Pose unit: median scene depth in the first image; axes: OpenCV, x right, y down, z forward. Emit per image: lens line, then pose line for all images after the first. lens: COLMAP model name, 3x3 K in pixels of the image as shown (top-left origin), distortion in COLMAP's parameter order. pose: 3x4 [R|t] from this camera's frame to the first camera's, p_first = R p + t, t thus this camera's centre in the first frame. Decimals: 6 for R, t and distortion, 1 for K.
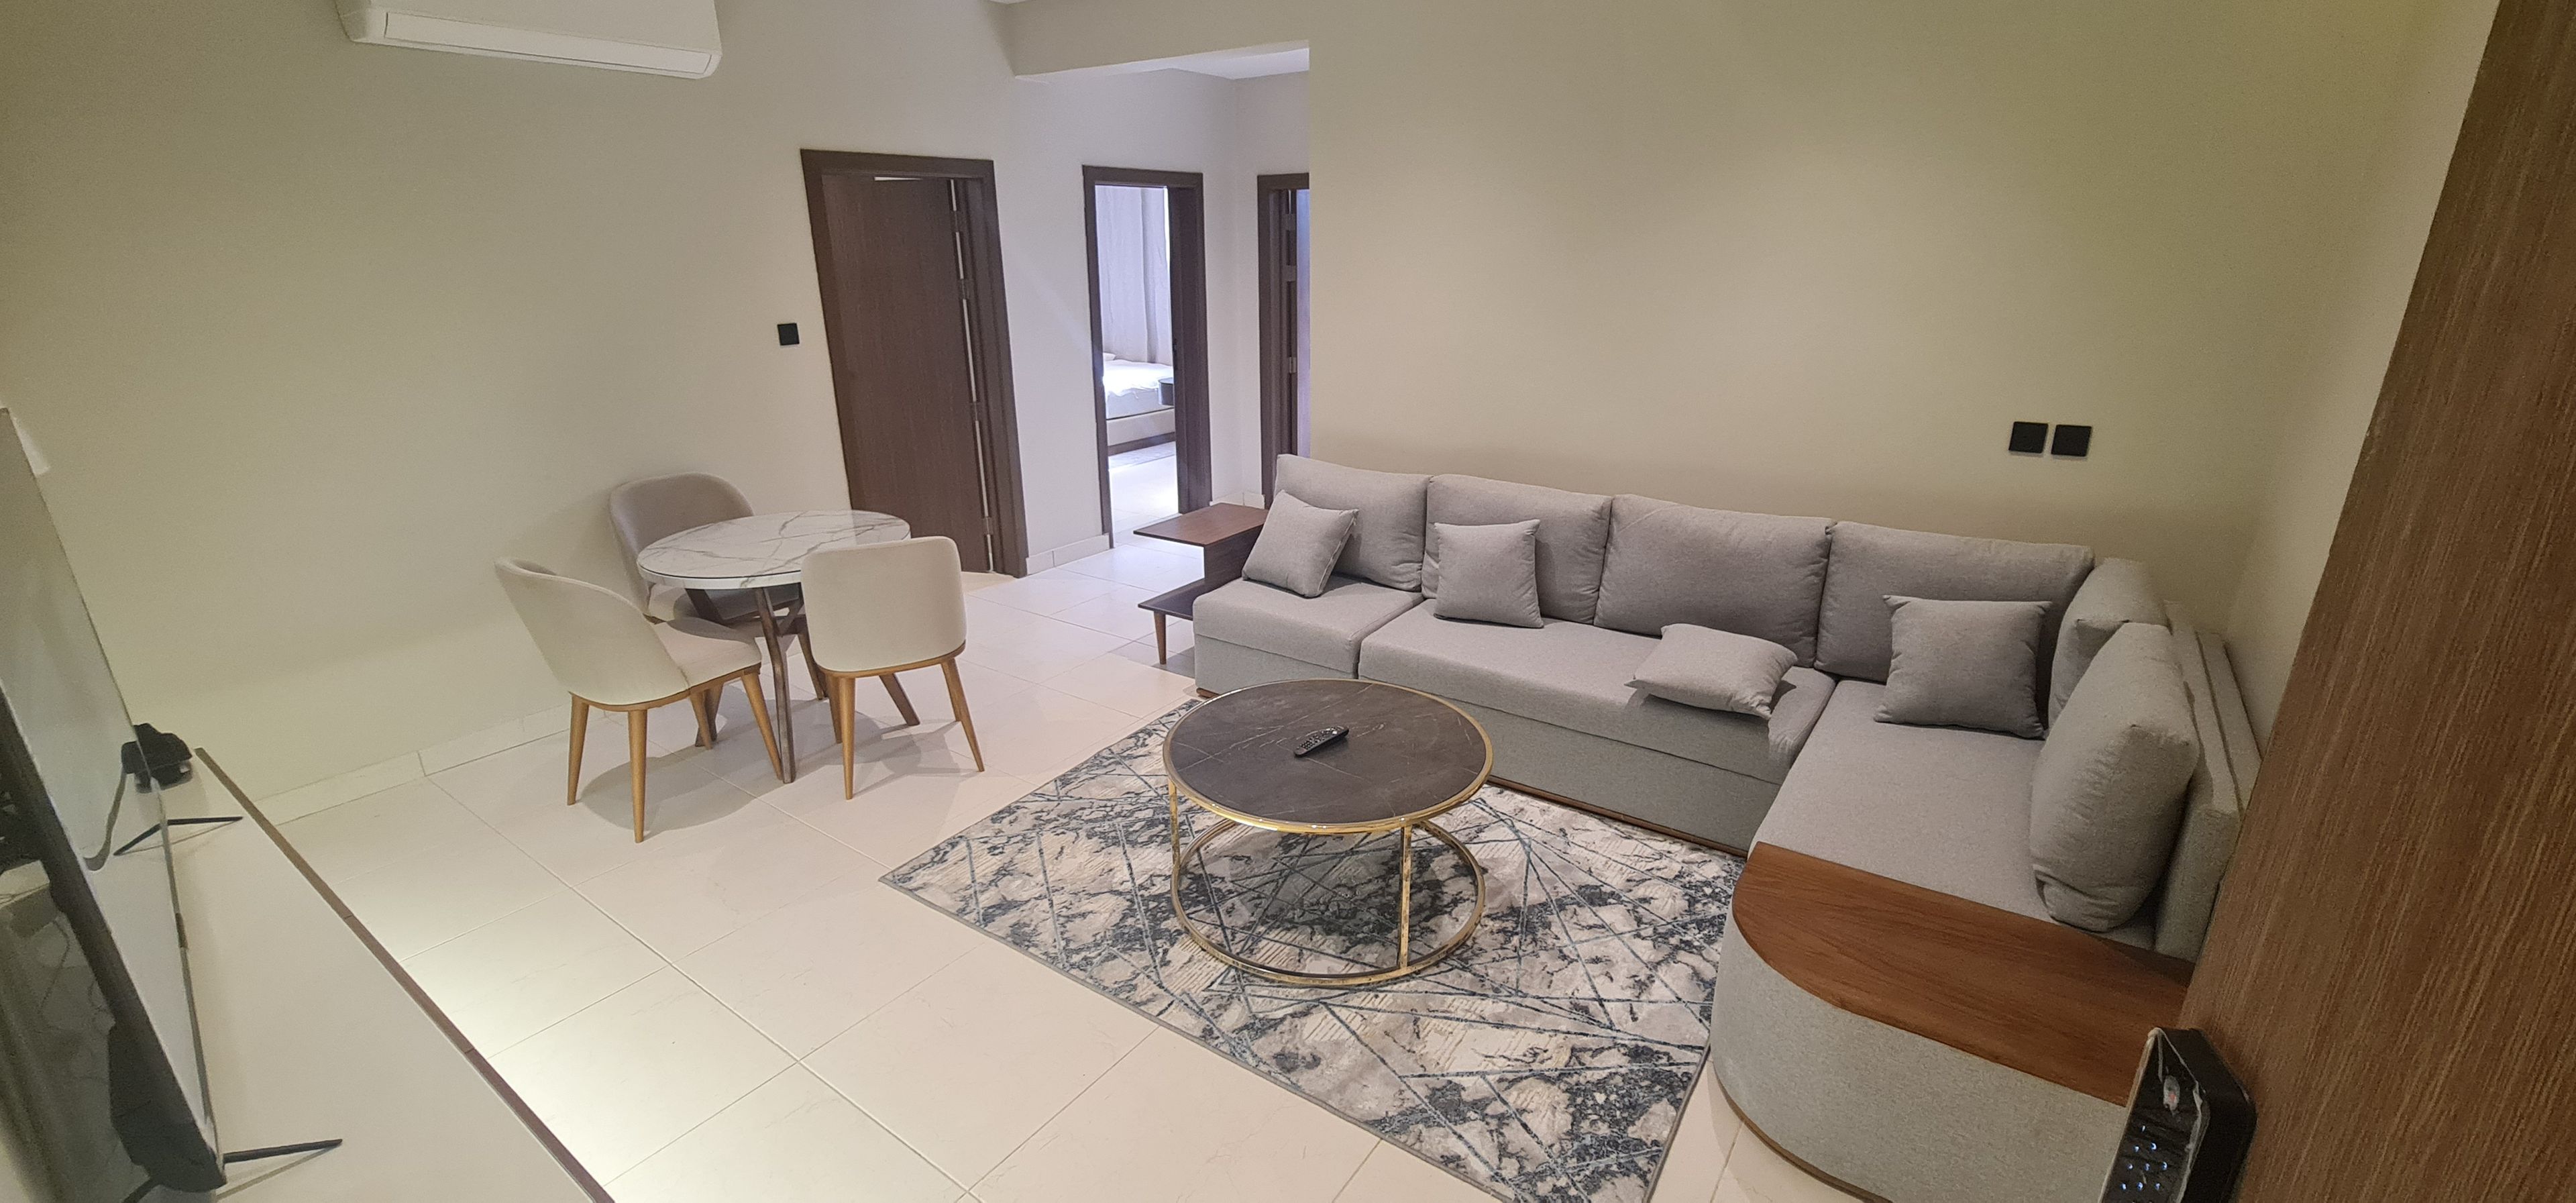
lens RADIAL K [[1059.4, 0, 1278.1], [0, 1059.4, 593.5], [0, 0, 1]] dist [-0.011275, 0.007780]
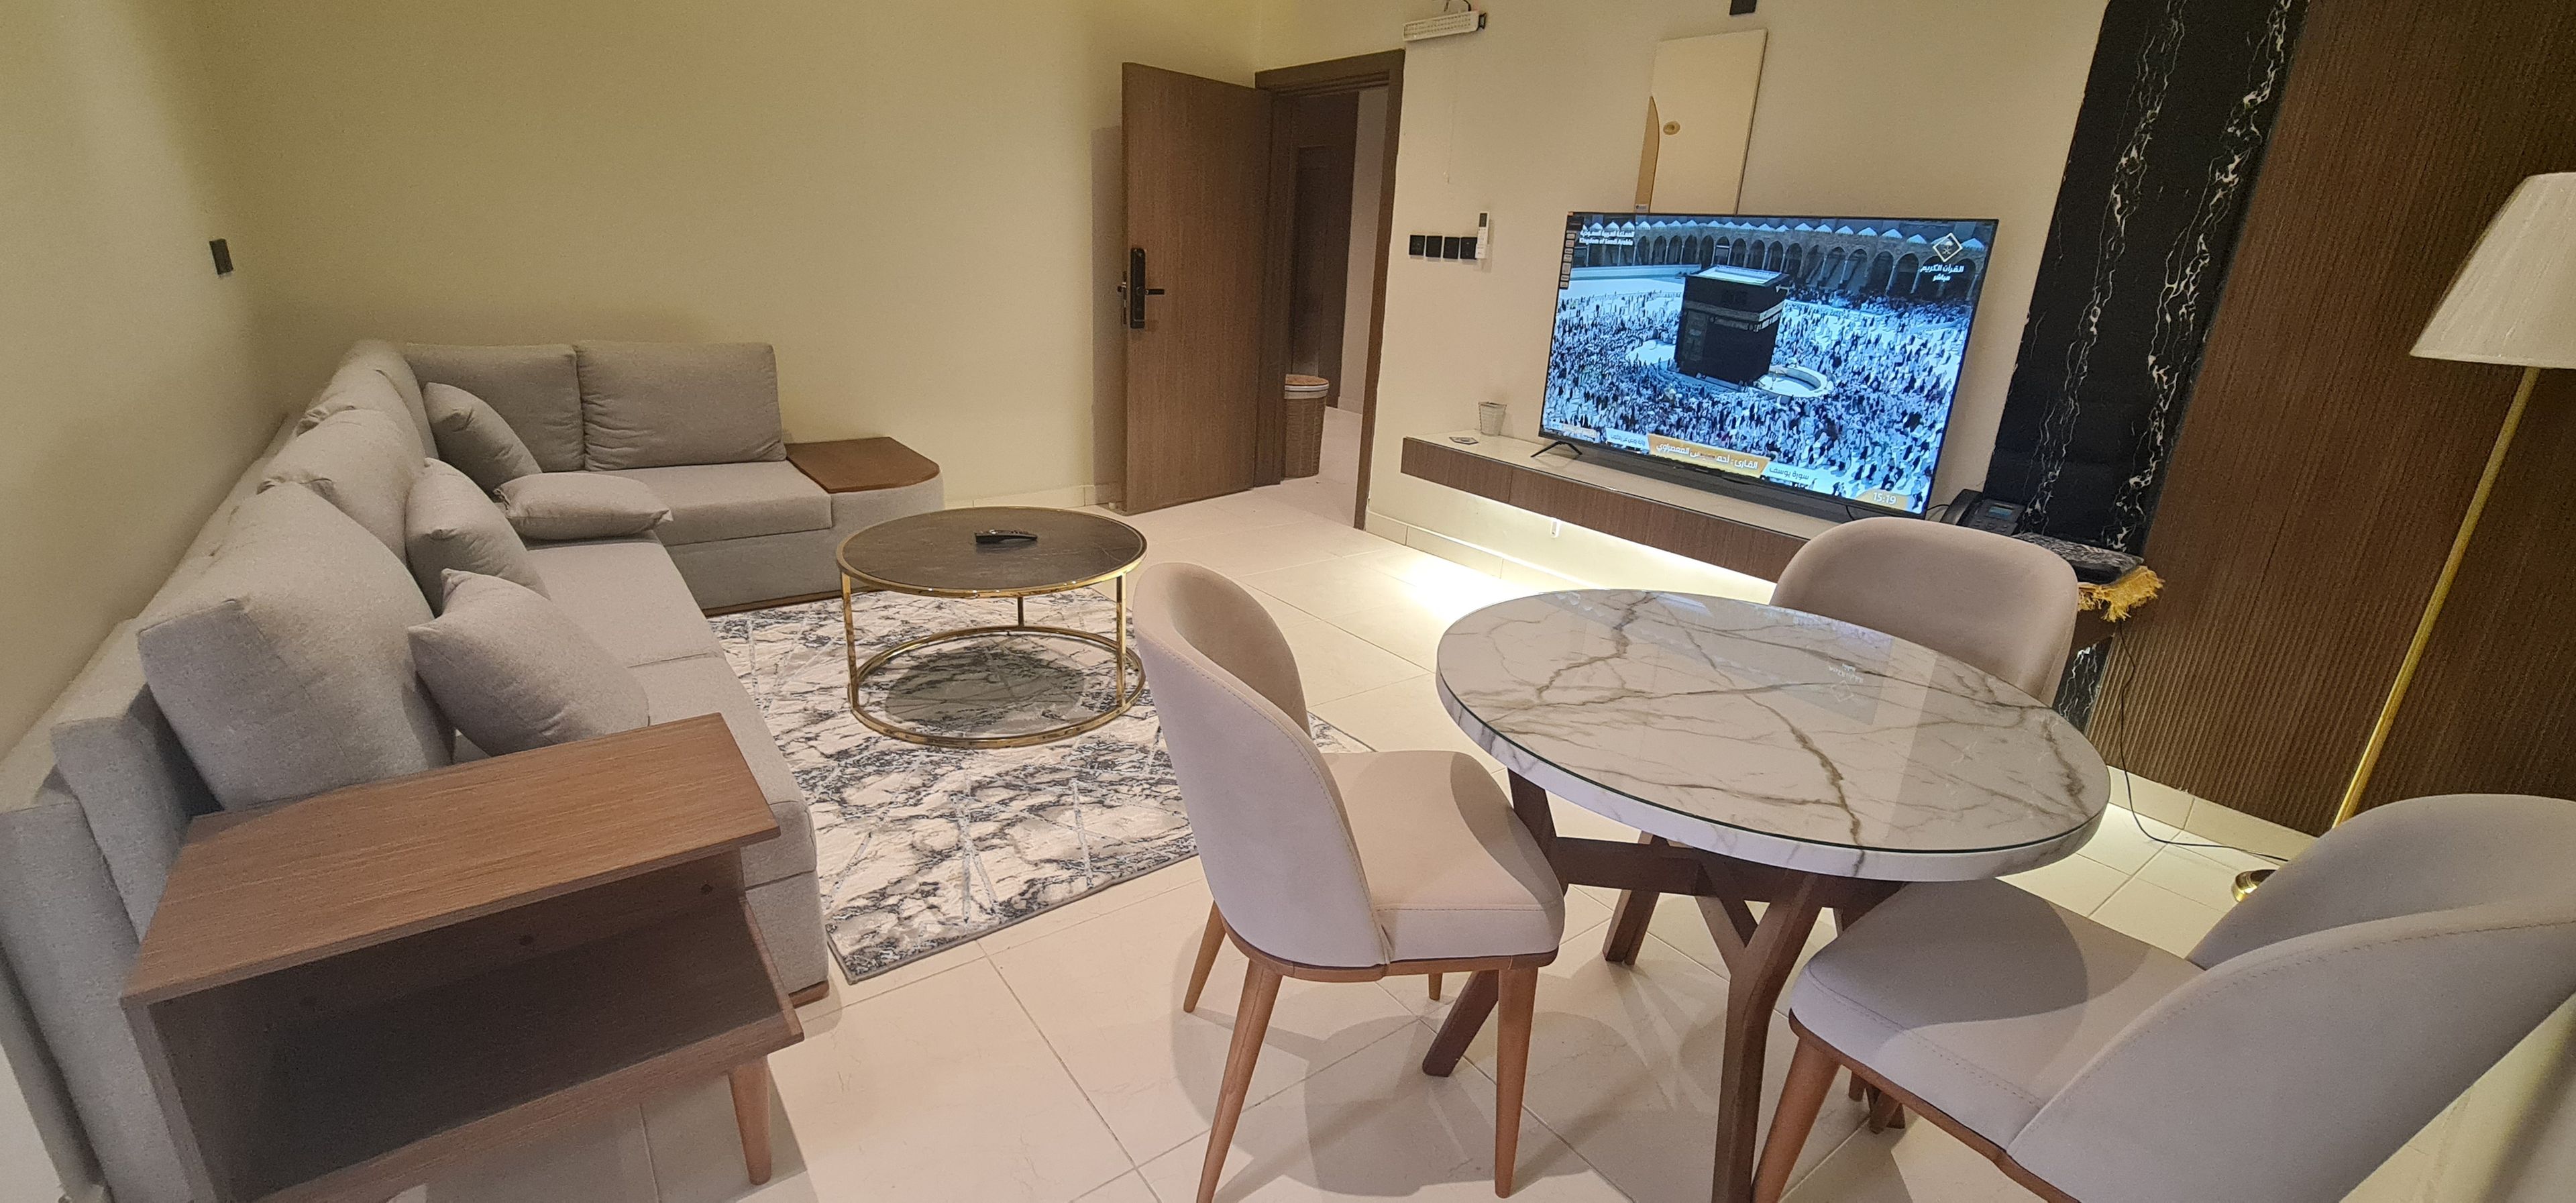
lens RADIAL K [[1059.4, 0, 1278.1], [0, 1059.4, 593.5], [0, 0, 1]] dist [-0.011275, 0.007780]
pose [[-0.950694, -0.128206, 0.282389, -0.543747], [0.066068, 0.805925, 0.588320, -0.440478], [-0.303010, 0.577969, -0.757718, 1.771320]]
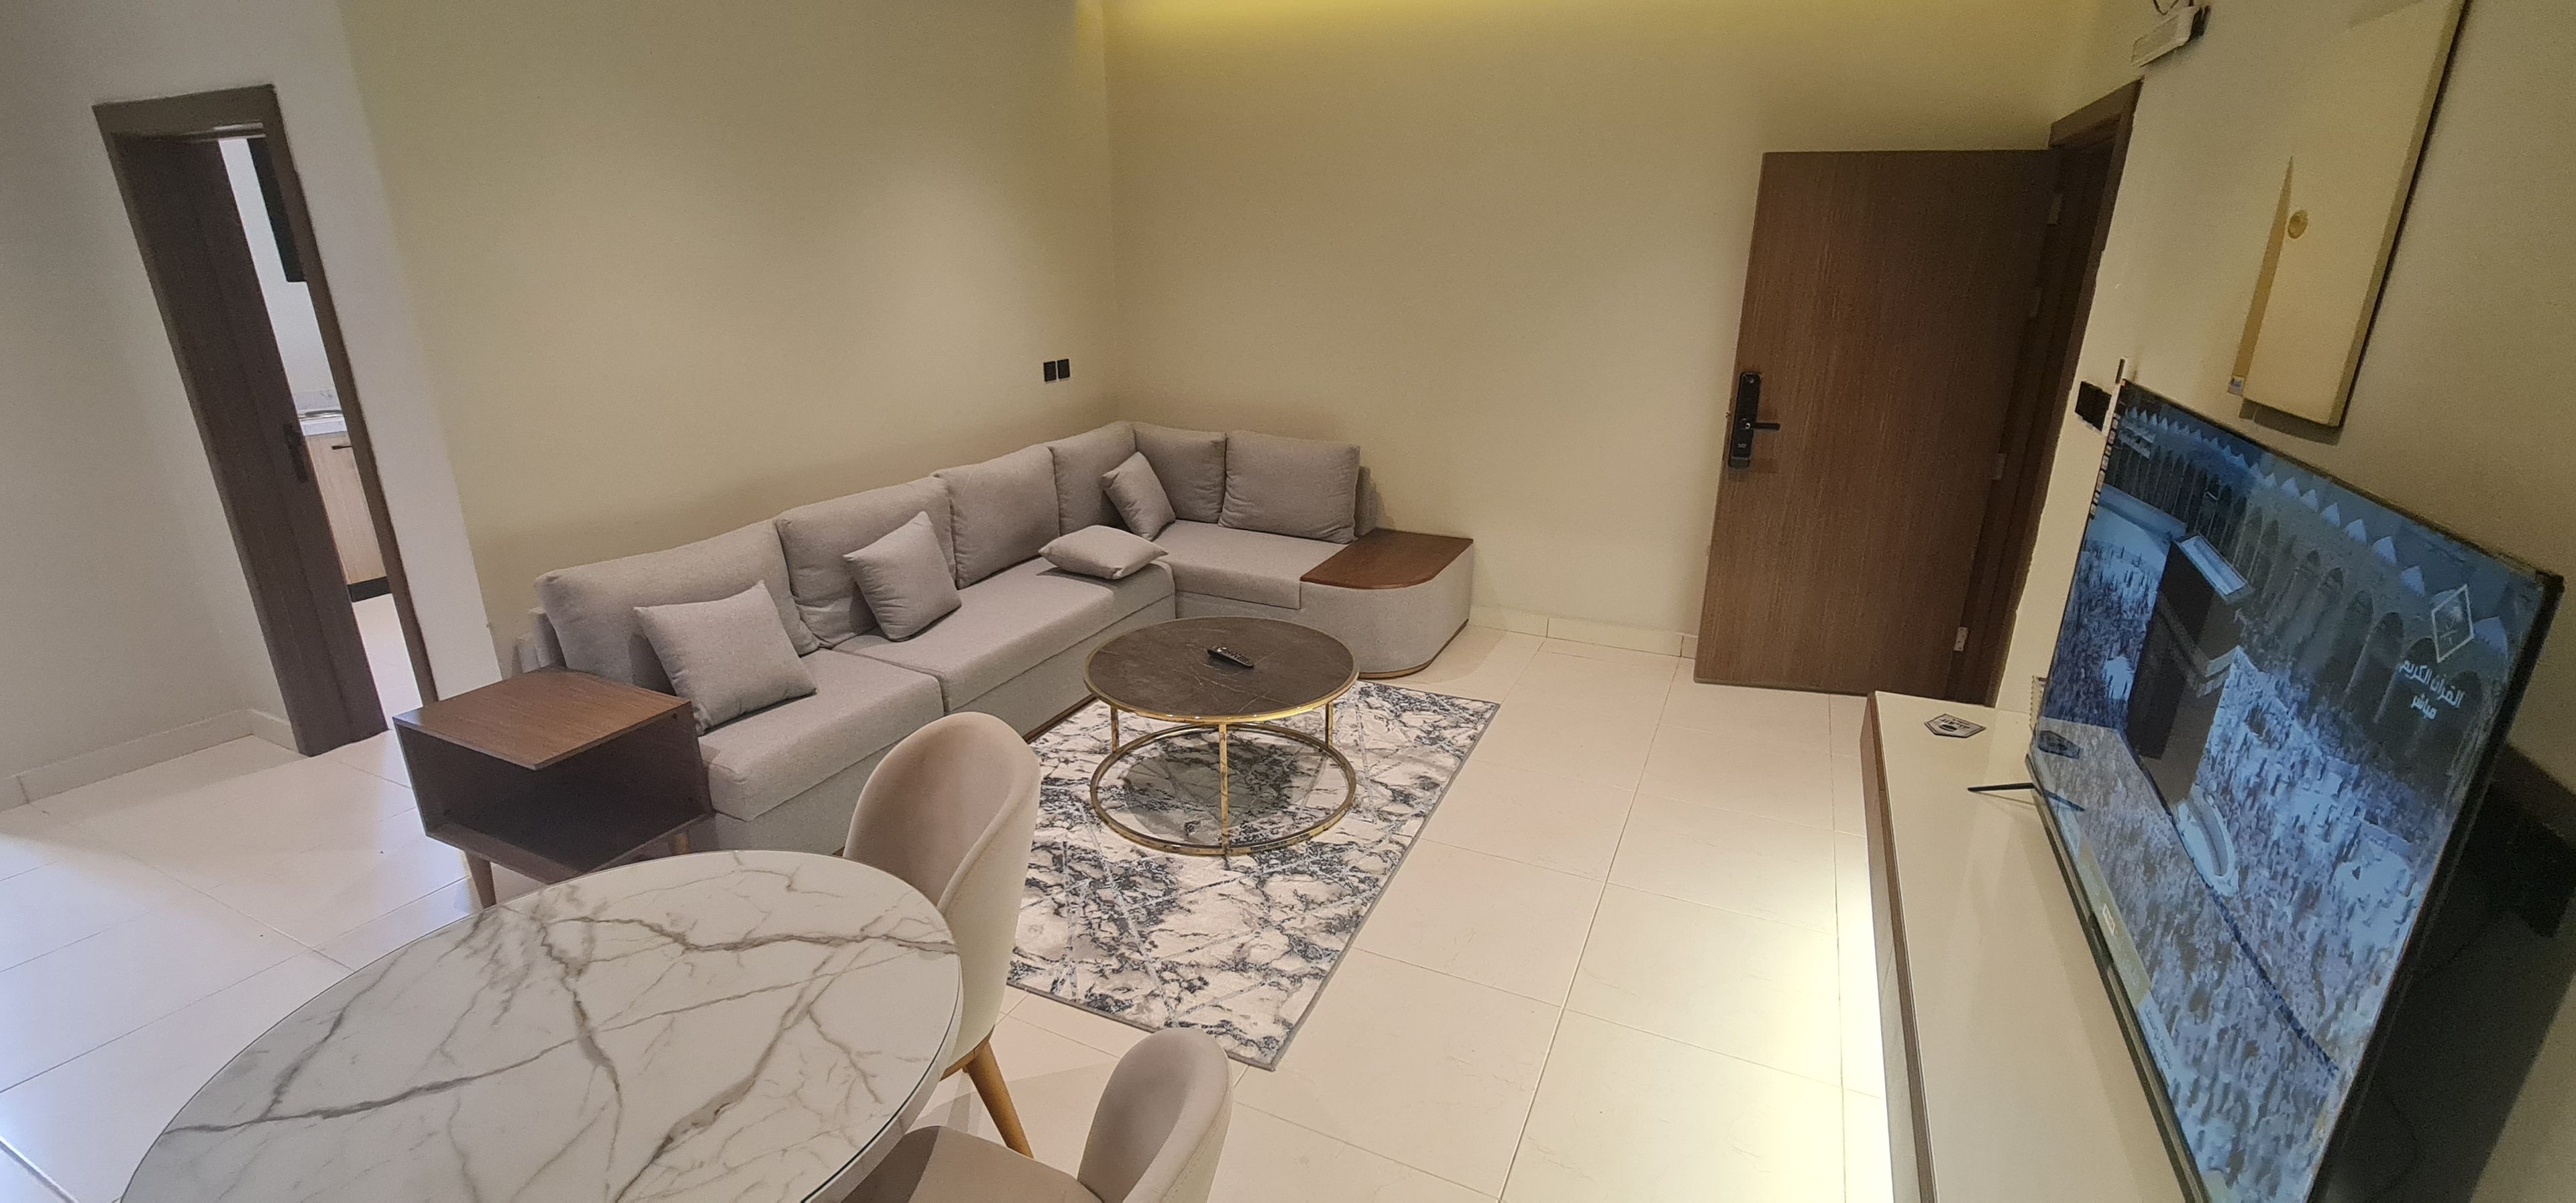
lens RADIAL K [[1059.4, 0, 1278.1], [0, 1059.4, 593.5], [0, 0, 1]] dist [-0.011275, 0.007780]
pose [[-0.173712, -0.294813, 0.939633, -1.066609], [0.317313, 0.886497, 0.336803, -0.310137], [-0.932275, 0.356664, -0.060447, 0.988783]]
